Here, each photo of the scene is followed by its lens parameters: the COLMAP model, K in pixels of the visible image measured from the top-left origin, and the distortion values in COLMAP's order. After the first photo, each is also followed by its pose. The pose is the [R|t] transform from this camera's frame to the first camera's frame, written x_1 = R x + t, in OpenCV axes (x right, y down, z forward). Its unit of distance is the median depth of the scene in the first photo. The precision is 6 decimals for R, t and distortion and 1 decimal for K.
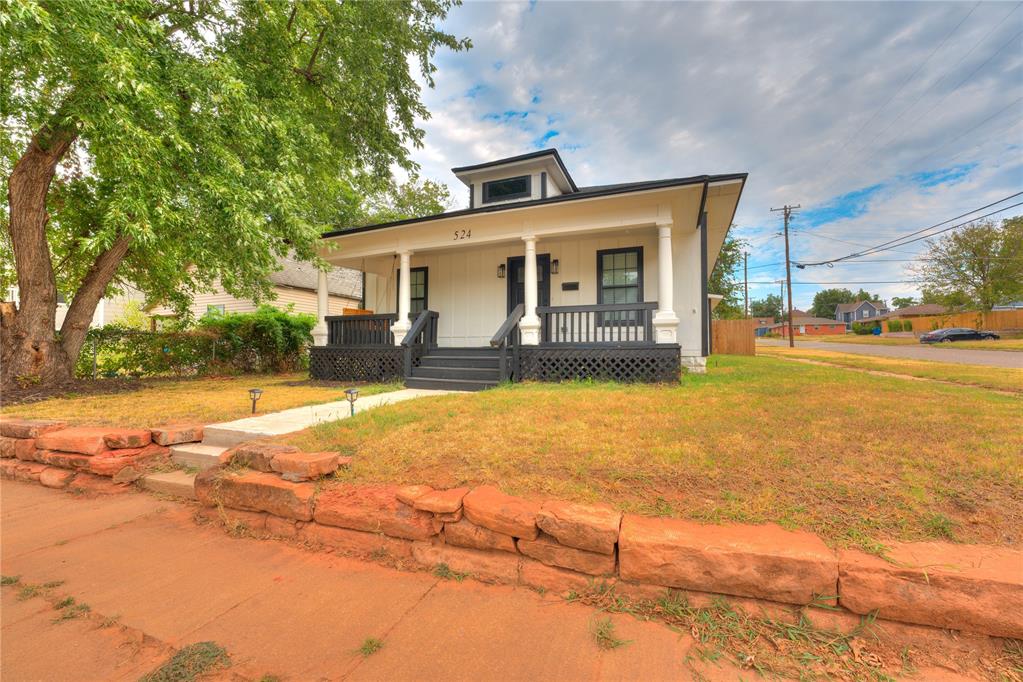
lens RADIAL K [[426.8, 0, 515.4], [0, 426.8, 337.9], [0, 0, 1]] dist [-0.029660, 0.003255]
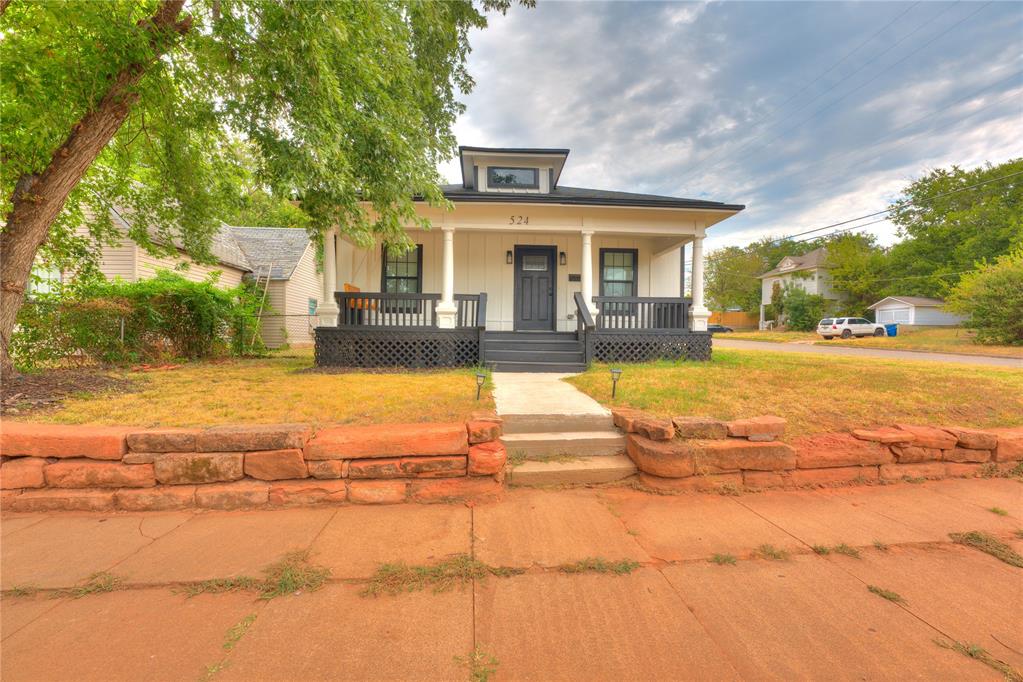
lens RADIAL K [[426.8, 0, 507.5], [0, 426.8, 338.0], [0, 0, 1]] dist [-0.029660, 0.003255]
pose [[0.896656, 0.010196, 0.442611, -0.518321], [-0.024539, 0.999342, 0.026692, 0.010327], [-0.442048, -0.034795, 0.896316, 0.079291]]
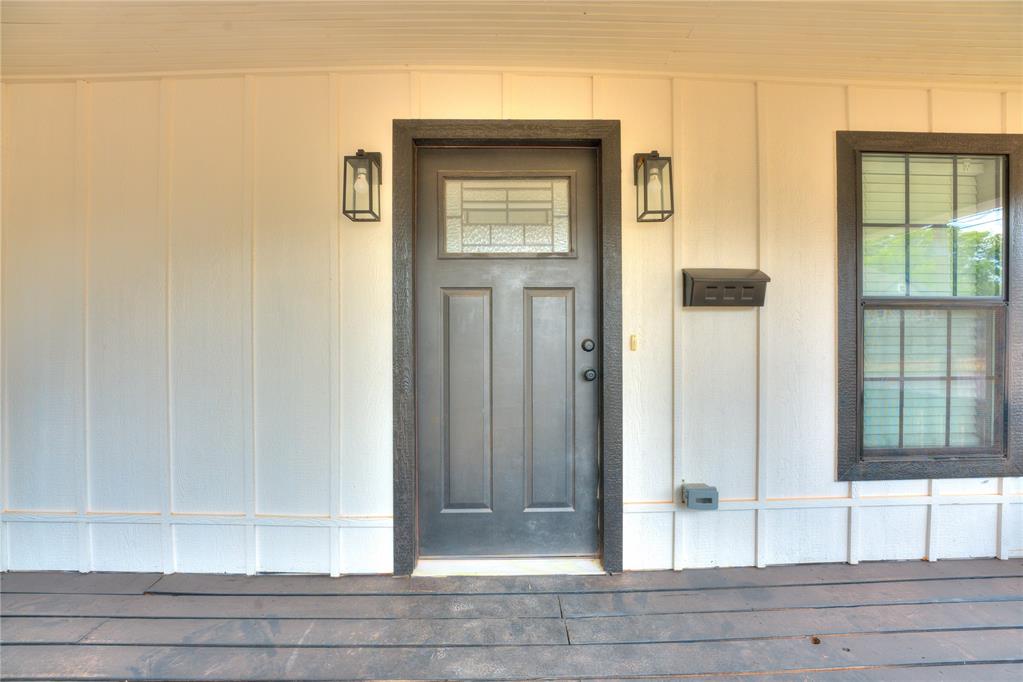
lens RADIAL K [[426.8, 0, 520.0], [0, 426.8, 345.8], [0, 0, 1]] dist [-0.029660, 0.003255]
pose [[0.915946, -0.000010, 0.401302, -0.046288], [-0.013082, 0.999468, 0.029884, -0.097169], [-0.401089, -0.032622, 0.915458, 0.845112]]
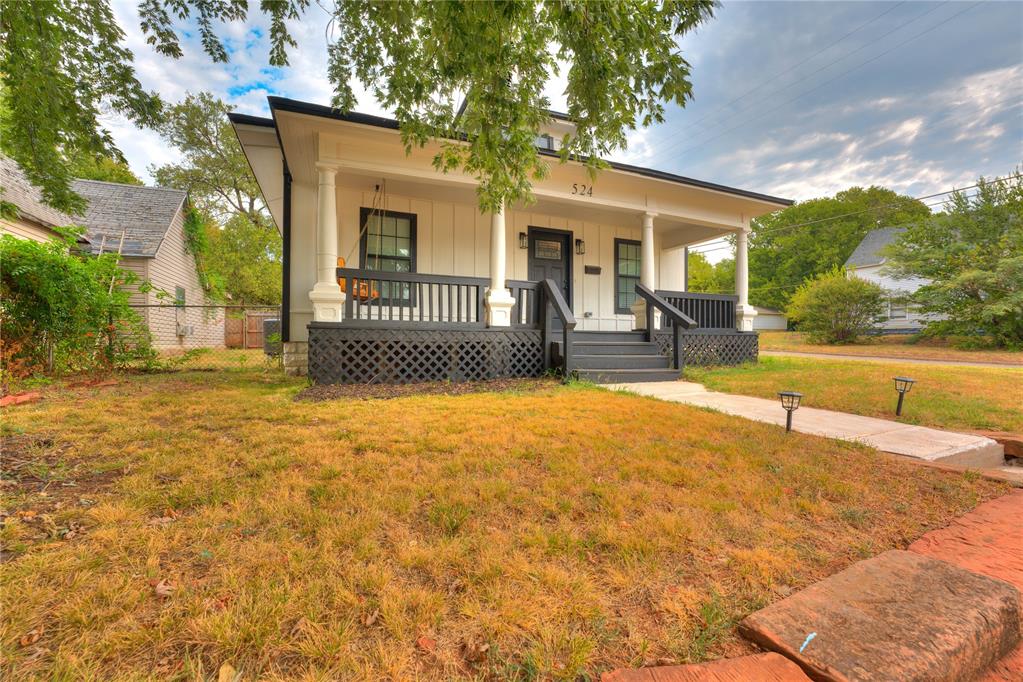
lens RADIAL K [[426.8, 0, 501.9], [0, 426.8, 342.6], [0, 0, 1]] dist [-0.029660, 0.003255]
pose [[0.702980, 0.004665, 0.711195, -0.693548], [-0.028424, 0.999364, 0.021540, 0.027513], [-0.710642, -0.035357, 0.702665, 0.463656]]
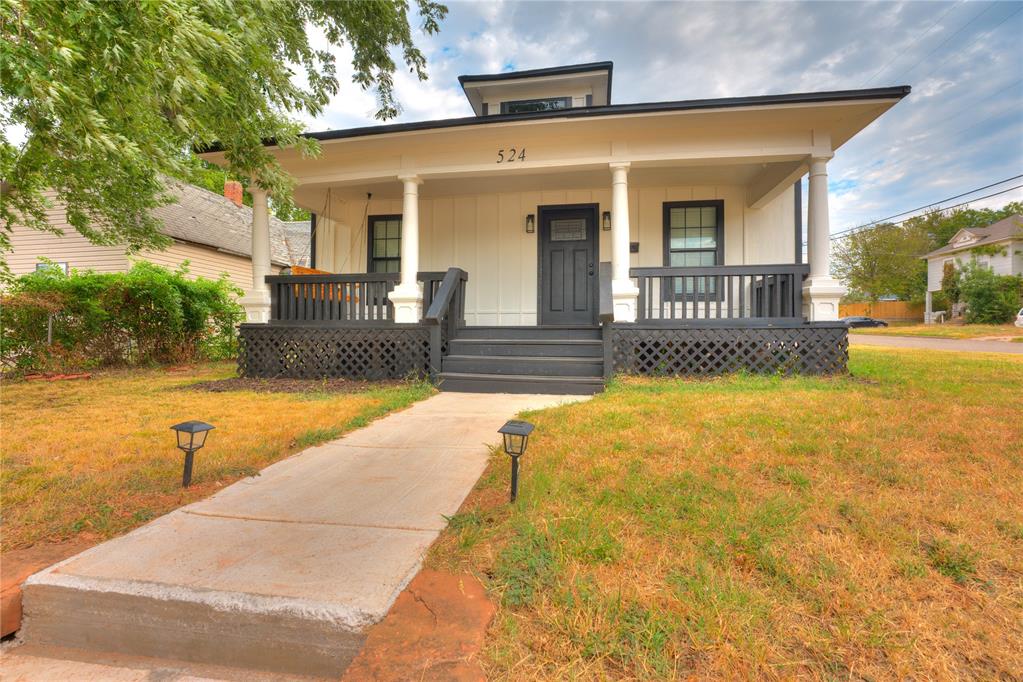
lens RADIAL K [[426.8, 0, 533.2], [0, 426.8, 333.6], [0, 0, 1]] dist [-0.029660, 0.003255]
pose [[0.969871, 0.003927, 0.243588, -0.218212], [-0.009989, 0.999670, 0.023655, 0.015893], [-0.243415, -0.025375, 0.969590, 0.298649]]
